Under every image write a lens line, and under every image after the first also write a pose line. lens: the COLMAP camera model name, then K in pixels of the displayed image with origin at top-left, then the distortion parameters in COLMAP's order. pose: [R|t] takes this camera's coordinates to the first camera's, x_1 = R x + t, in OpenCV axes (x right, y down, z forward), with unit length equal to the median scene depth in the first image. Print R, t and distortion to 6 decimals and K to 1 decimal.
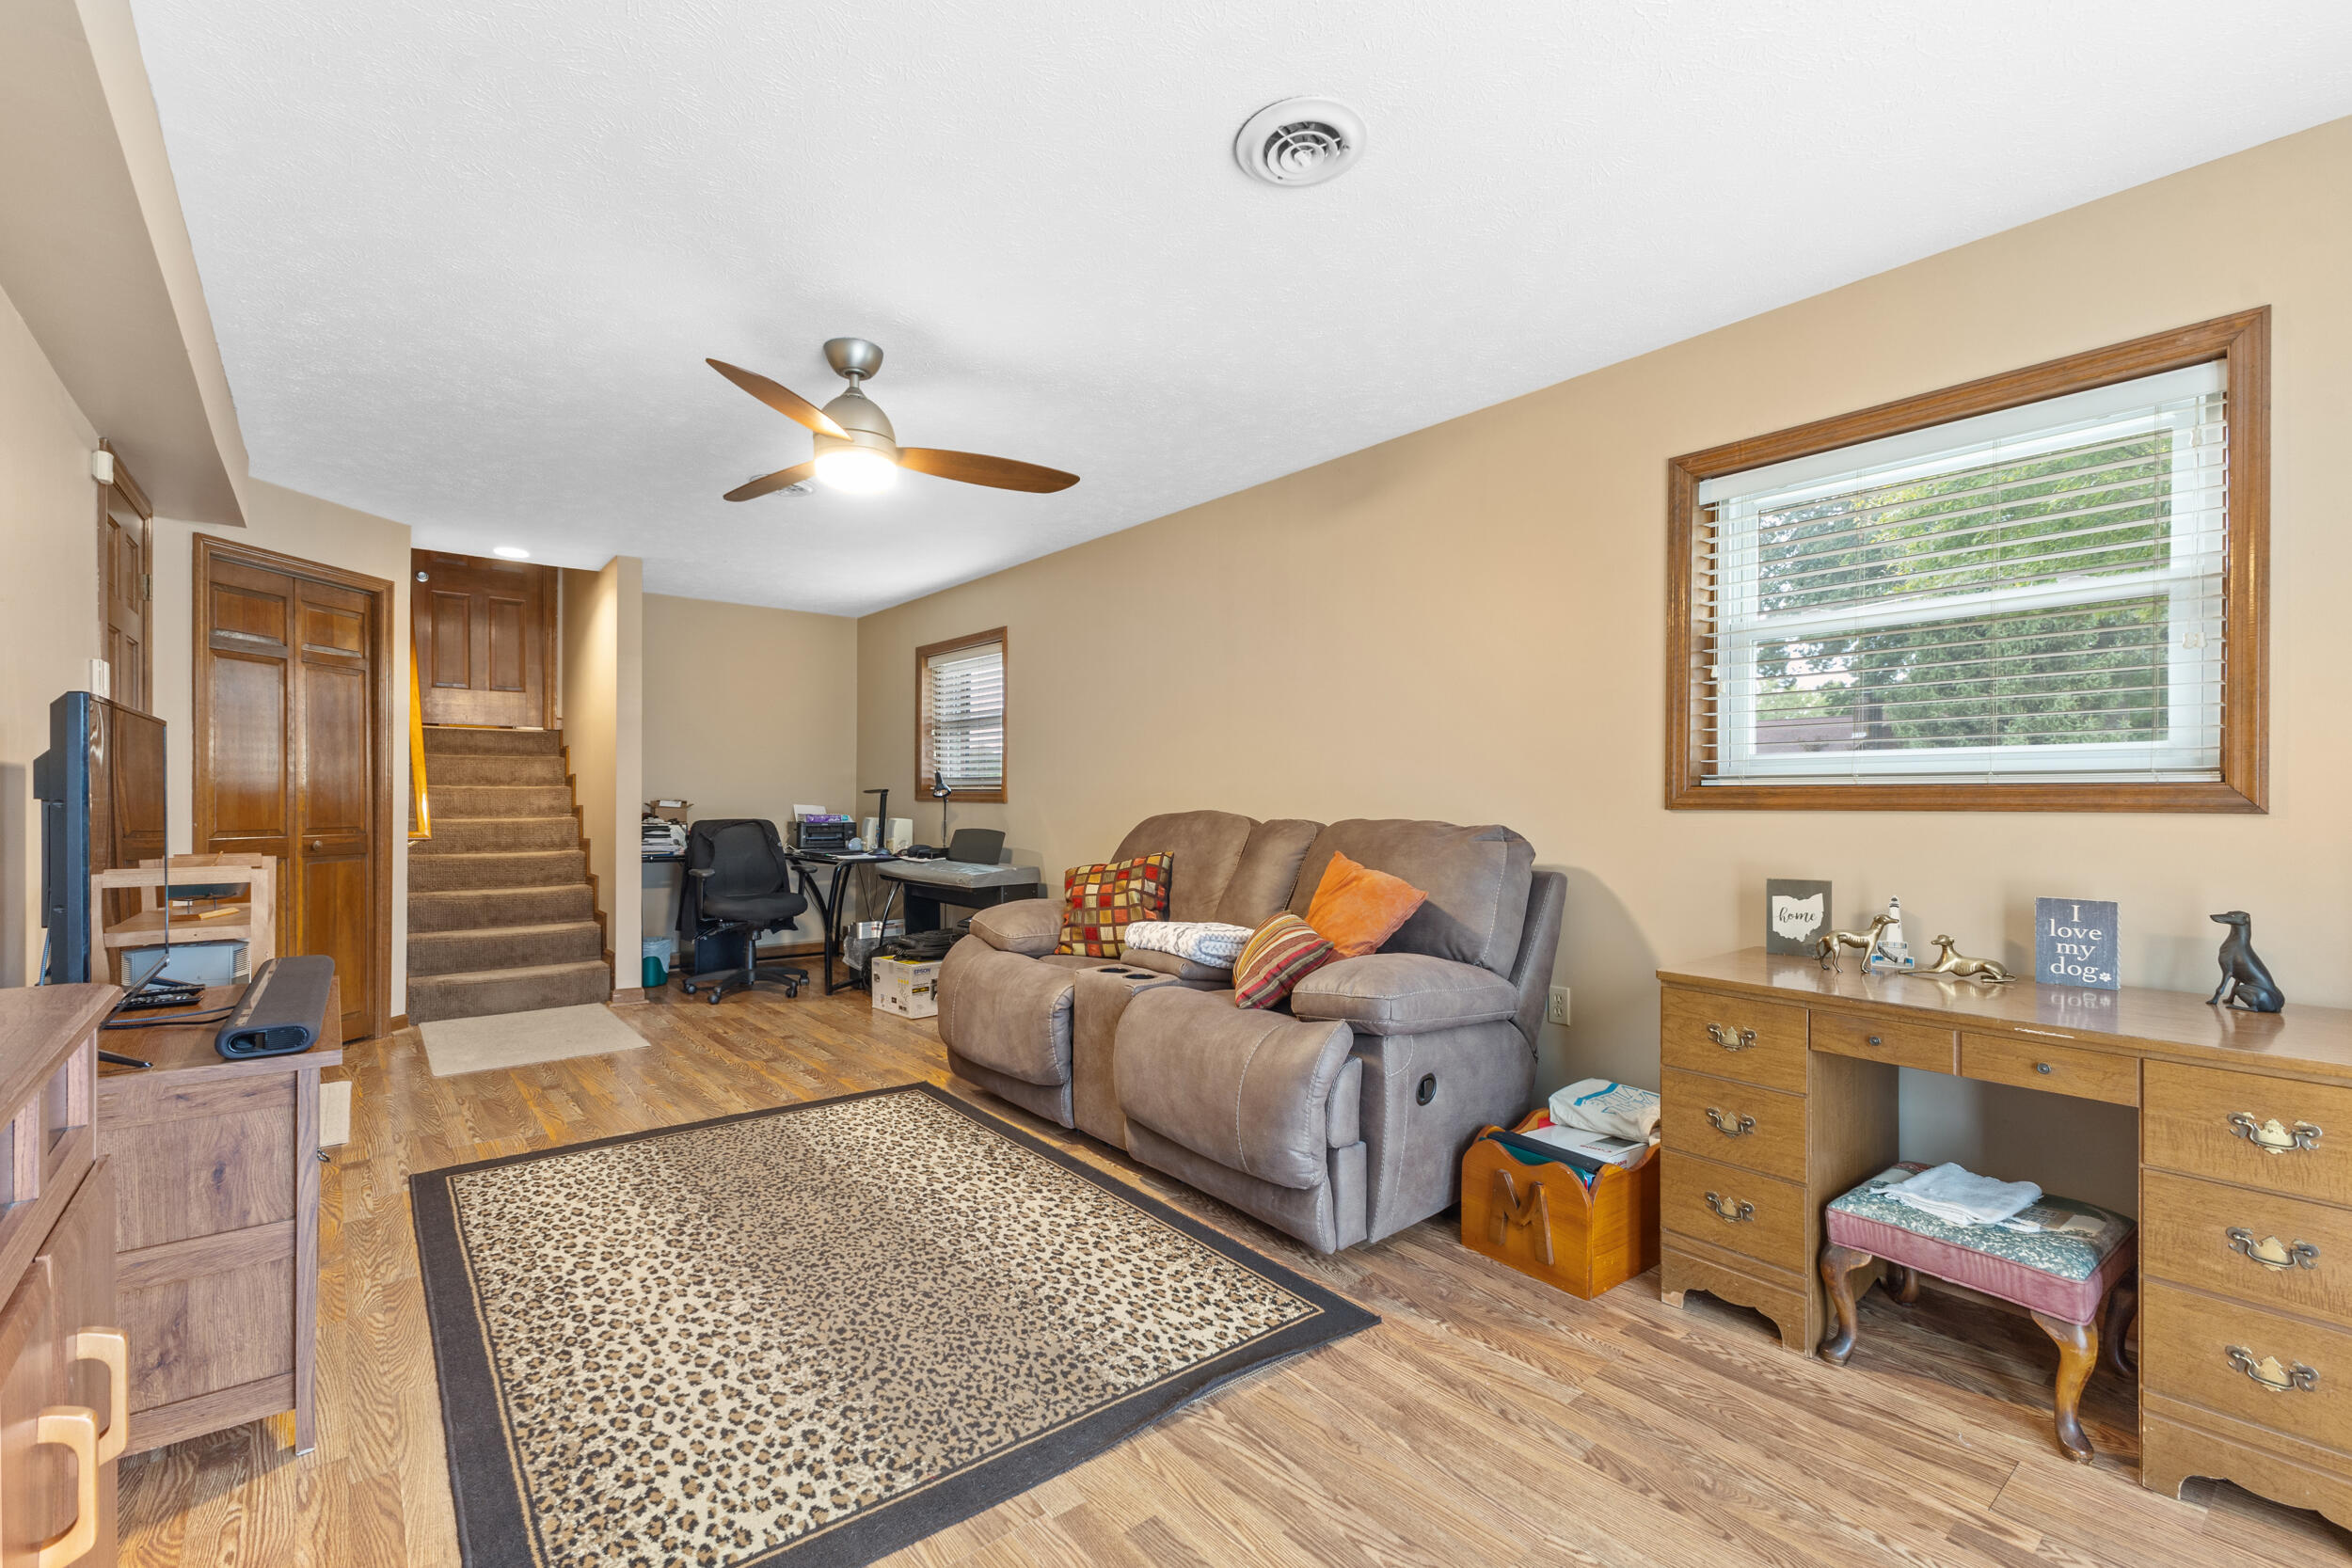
lens RADIAL K [[1036.4, 0, 1174.7], [0, 1036.4, 793.5], [0, 0, 1]] dist [0.000937, 0.000218]
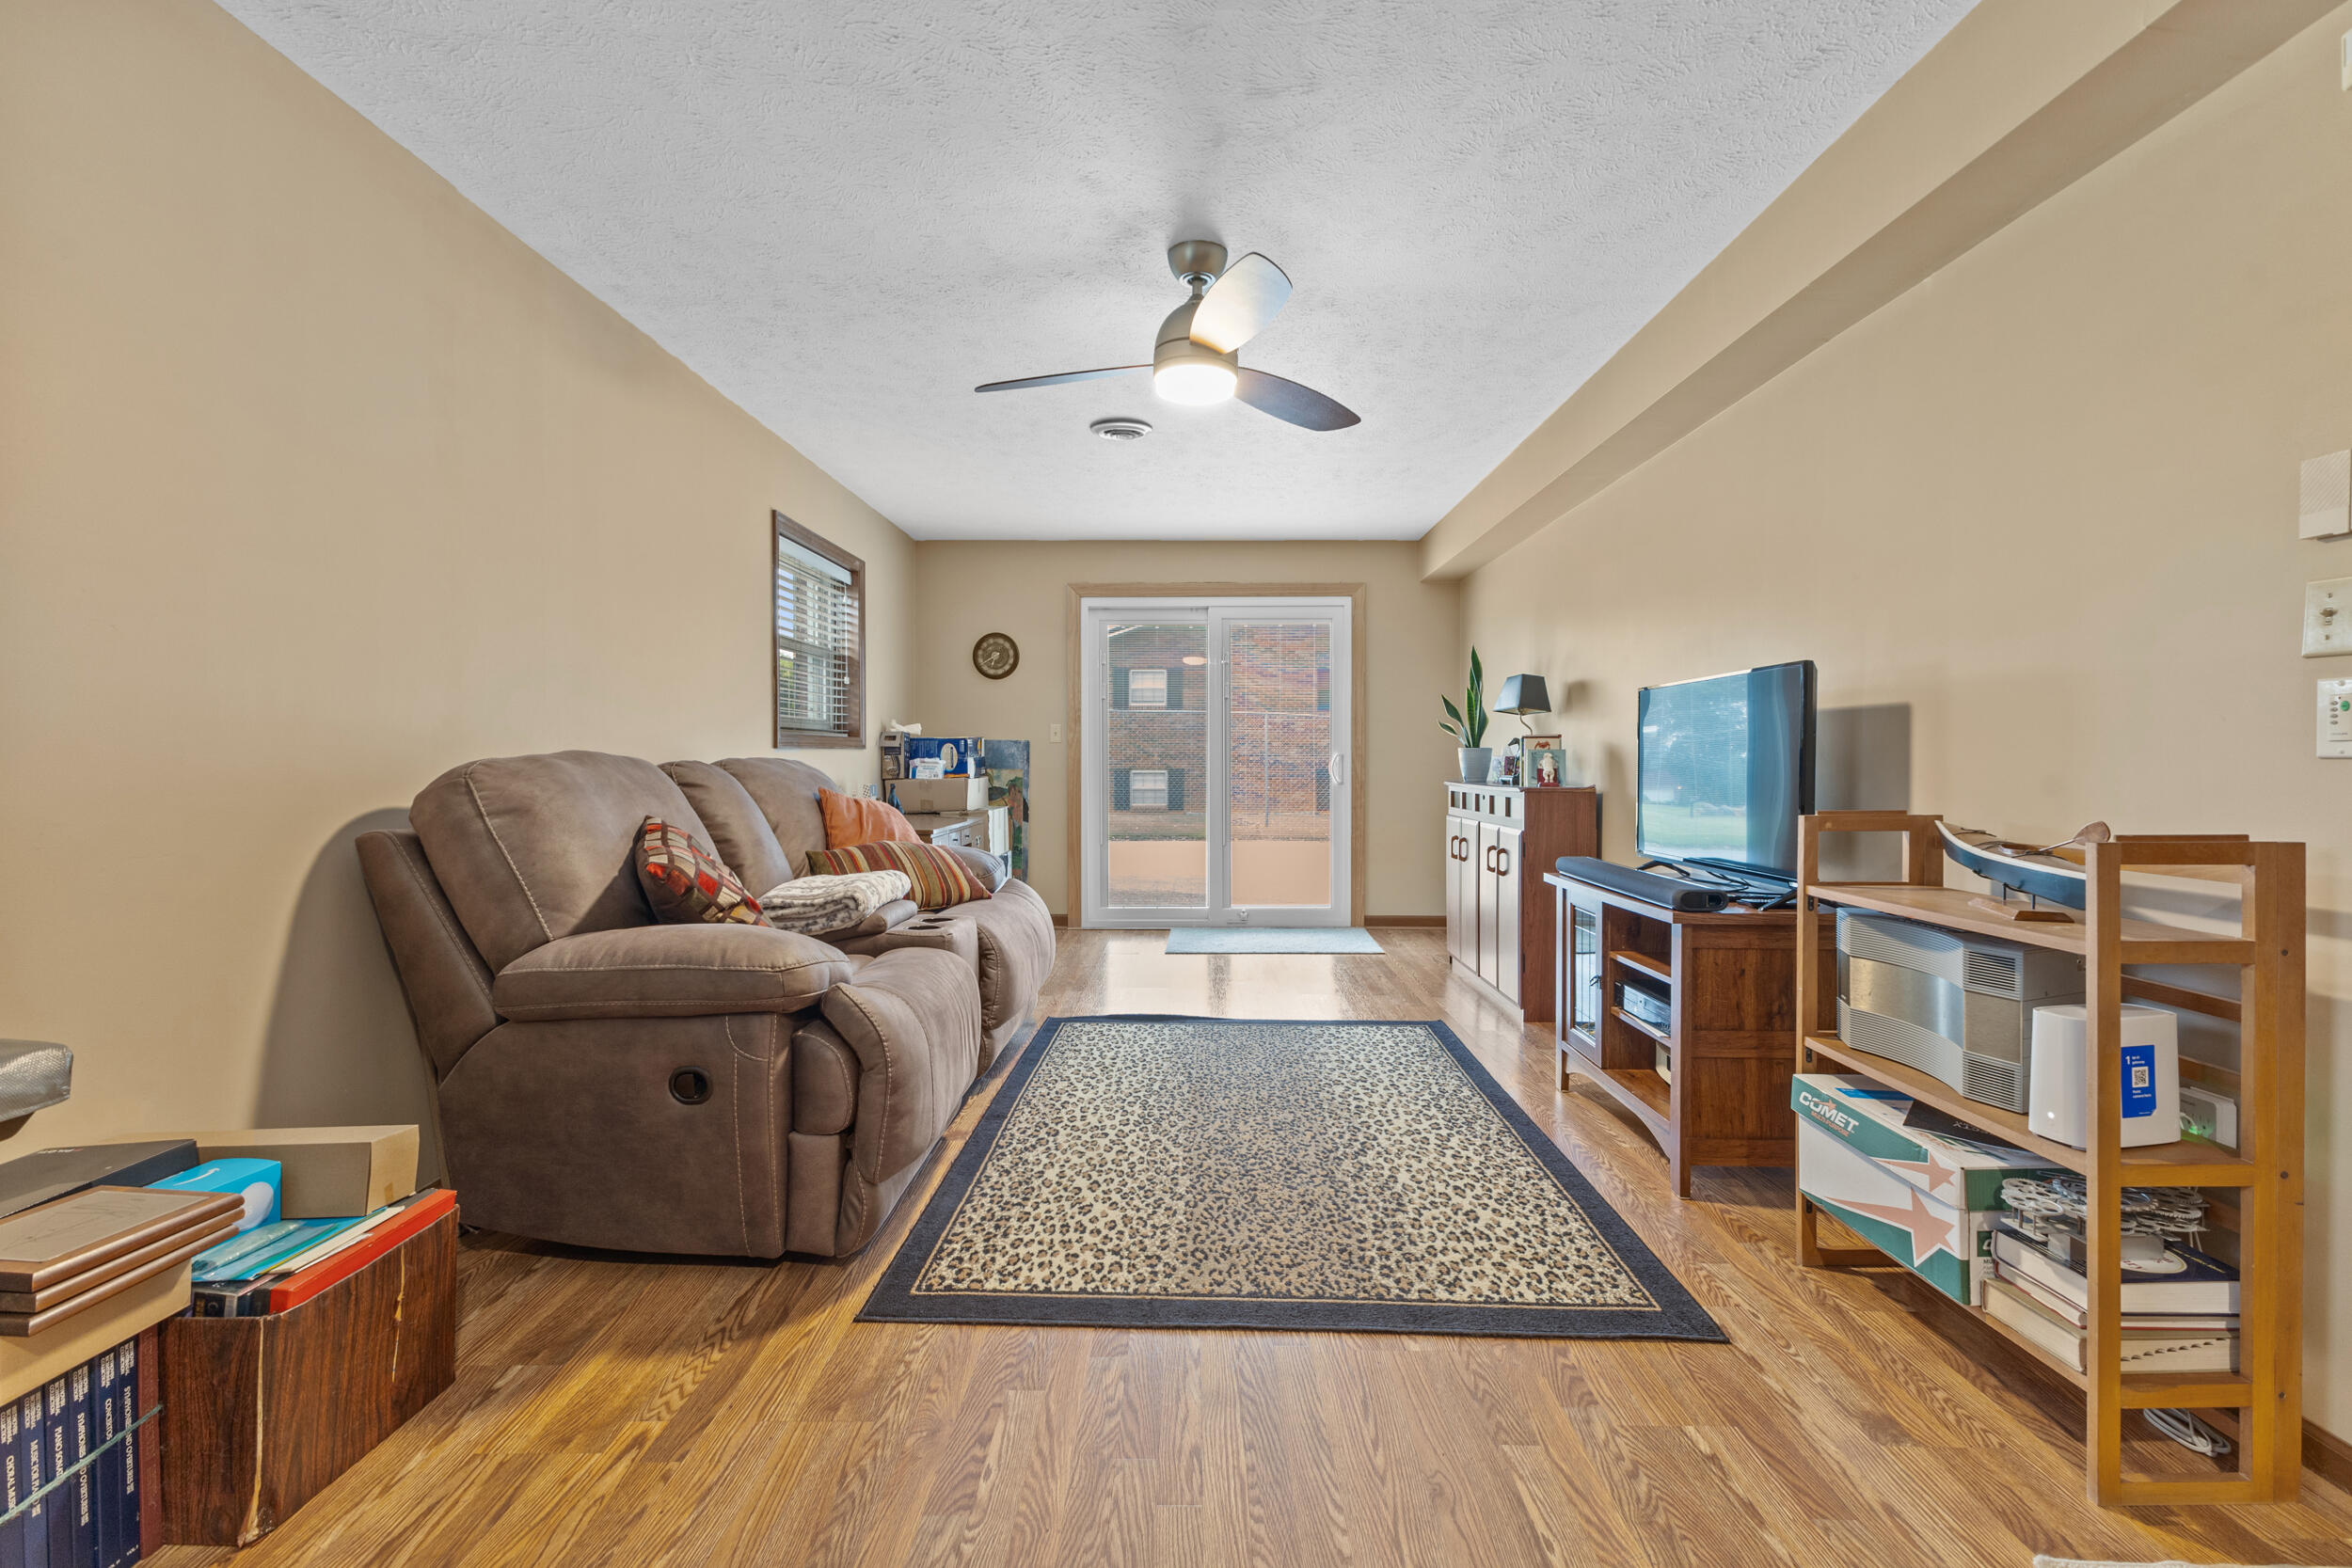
lens RADIAL K [[1036.4, 0, 1179.0], [0, 1036.4, 772.0], [0, 0, 1]] dist [0.000937, 0.000218]
pose [[-0.768584, -0.013198, 0.639613, -0.995100], [-0.006118, 0.999893, 0.013282, 0.023258], [-0.639720, 0.006295, -0.768582, 1.914765]]
